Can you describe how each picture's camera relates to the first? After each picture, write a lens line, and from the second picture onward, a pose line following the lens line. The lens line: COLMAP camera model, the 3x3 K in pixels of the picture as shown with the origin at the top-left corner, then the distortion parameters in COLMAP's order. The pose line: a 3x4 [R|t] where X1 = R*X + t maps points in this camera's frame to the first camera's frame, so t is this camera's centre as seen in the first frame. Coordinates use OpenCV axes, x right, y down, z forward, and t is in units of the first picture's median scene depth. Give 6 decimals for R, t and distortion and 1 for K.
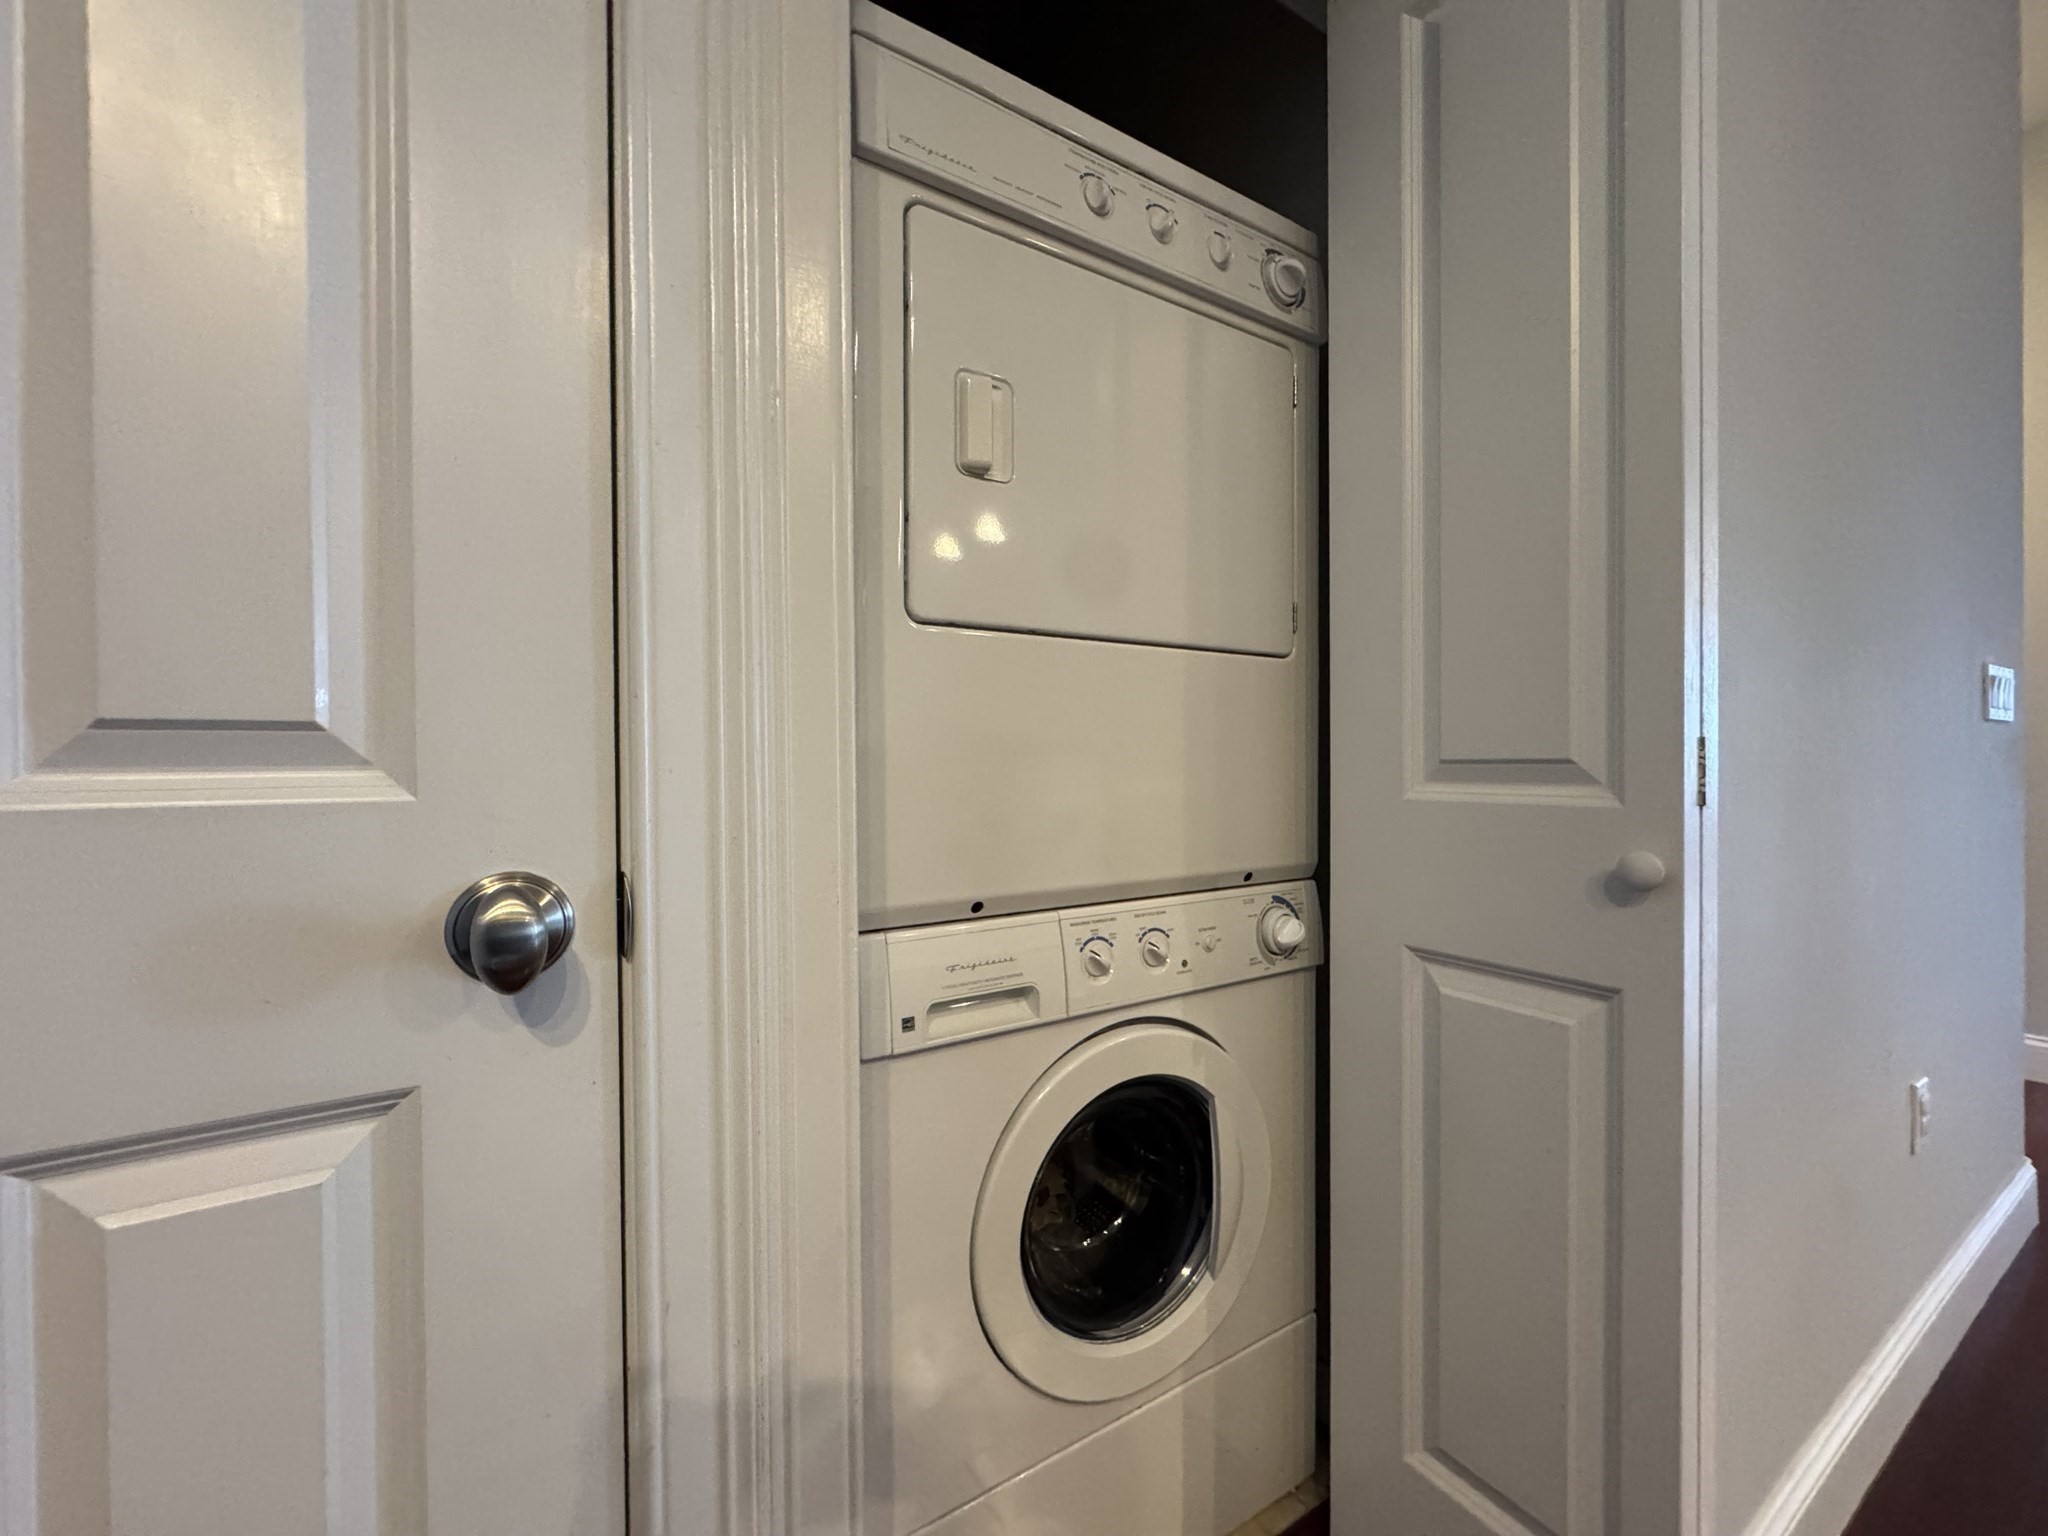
lens RADIAL K [[823.3, 0, 1027.7], [0, 823.3, 770.7], [0, 0, 1]] dist [0.000259, 0.000598]
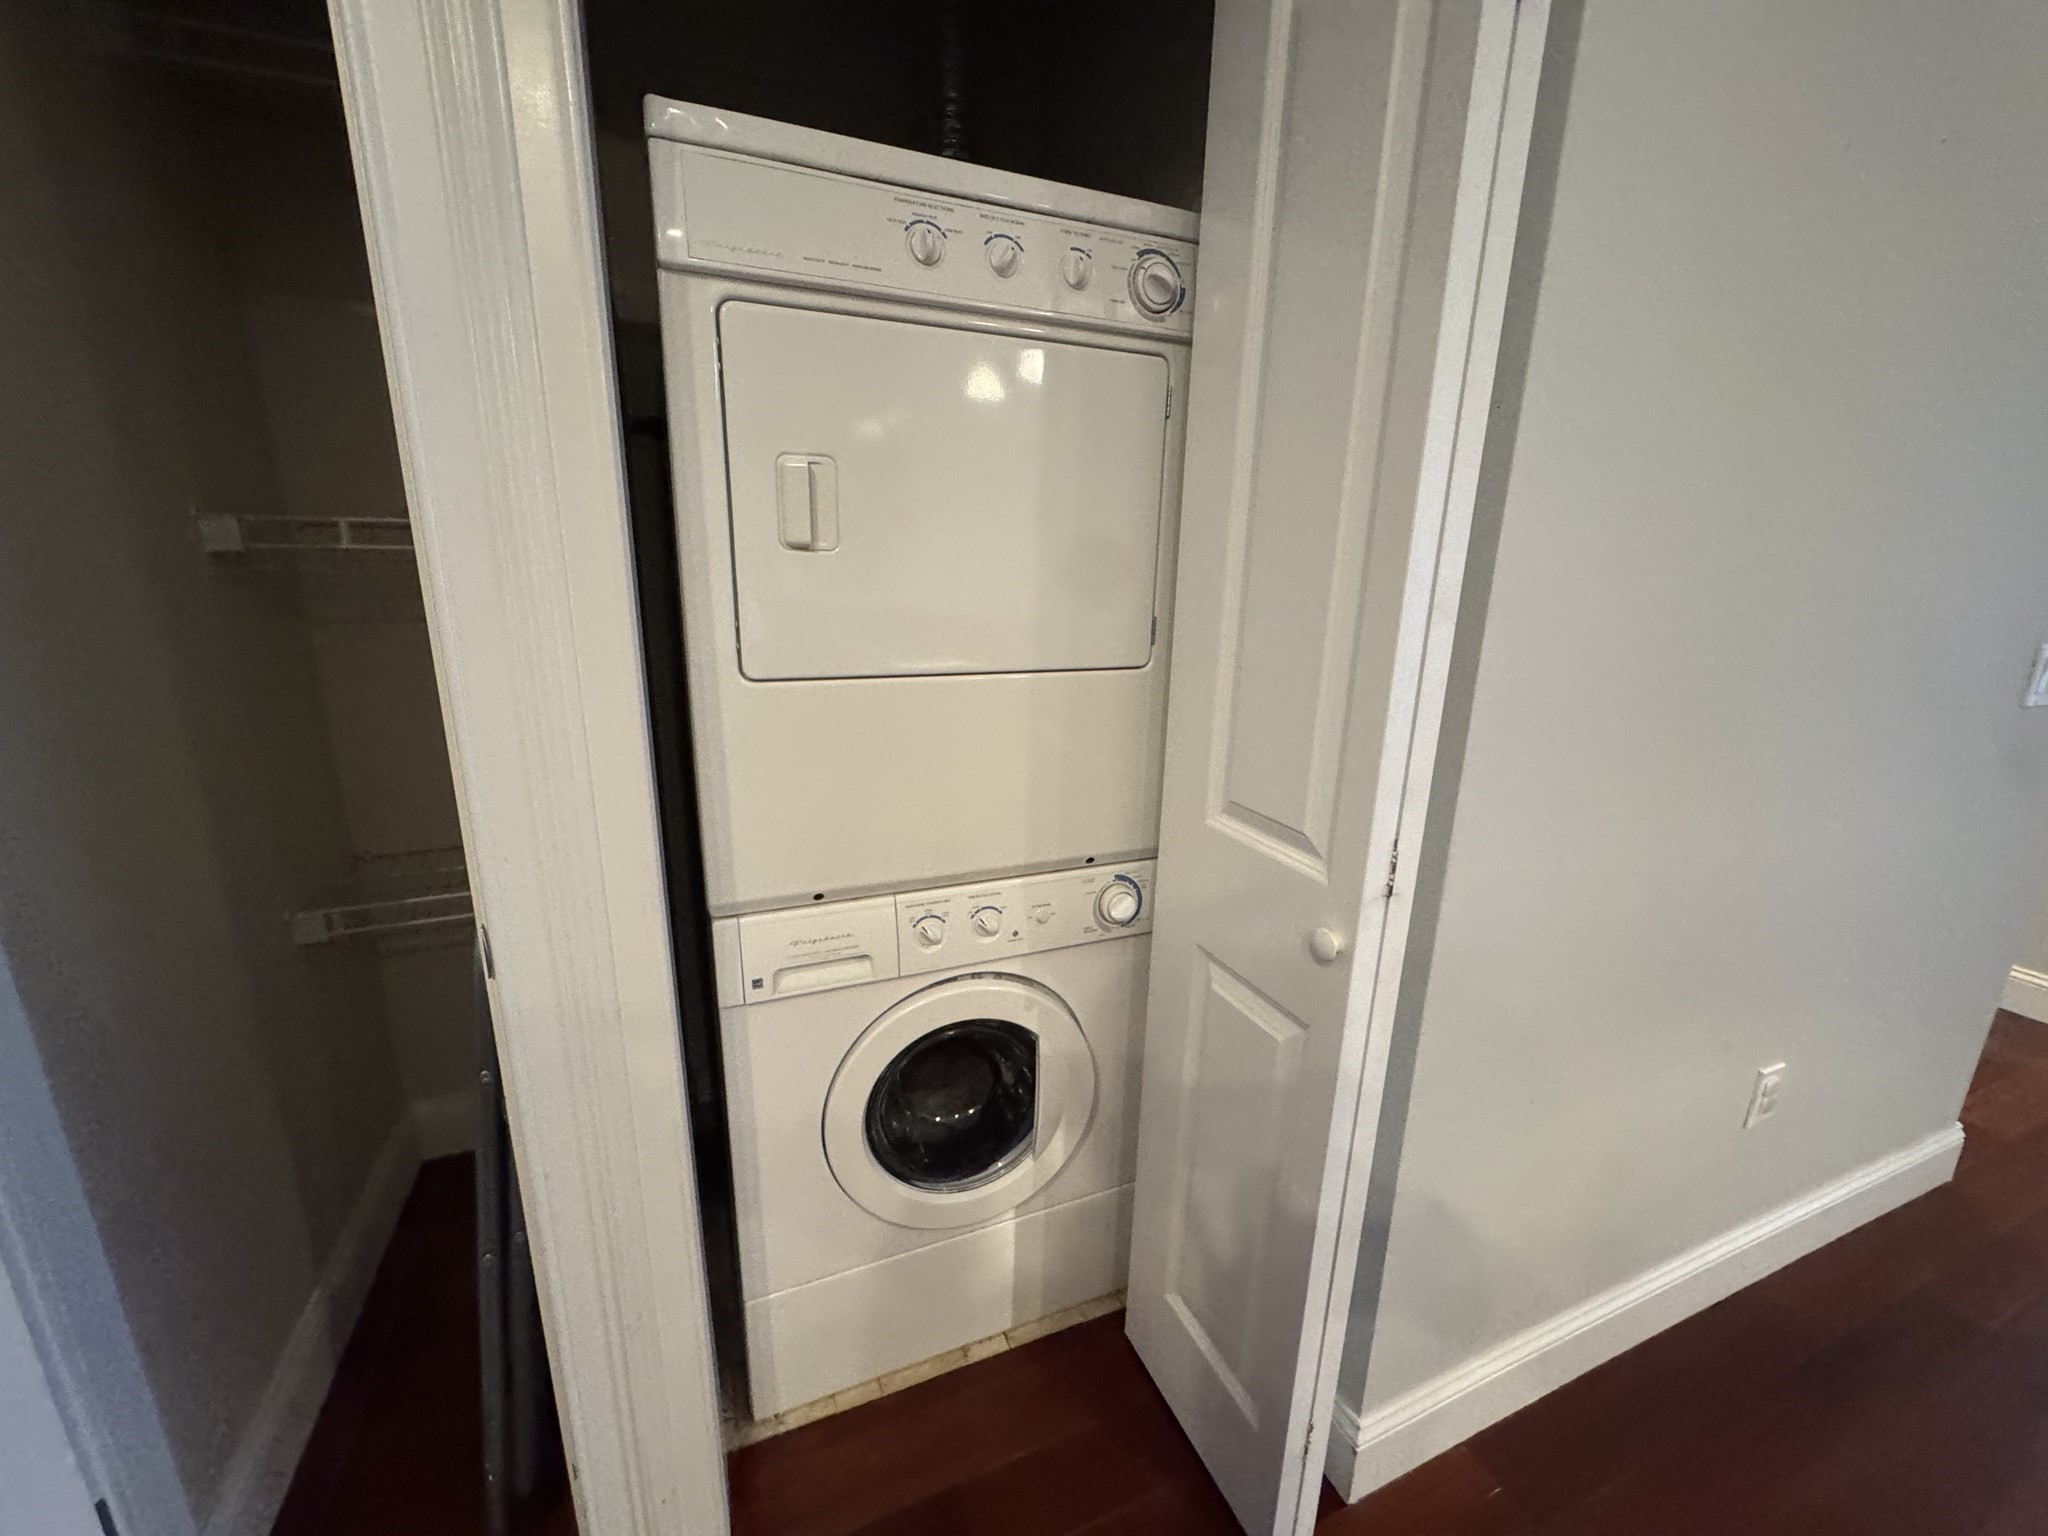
lens RADIAL K [[823.3, 0, 1027.7], [0, 823.3, 770.7], [0, 0, 1]] dist [0.000259, 0.000598]
pose [[0.985465, 0.070405, -0.154603, 0.389795], [-0.029948, 0.967823, 0.249845, -0.310330], [0.167219, -0.241584, 0.955864, -0.100379]]
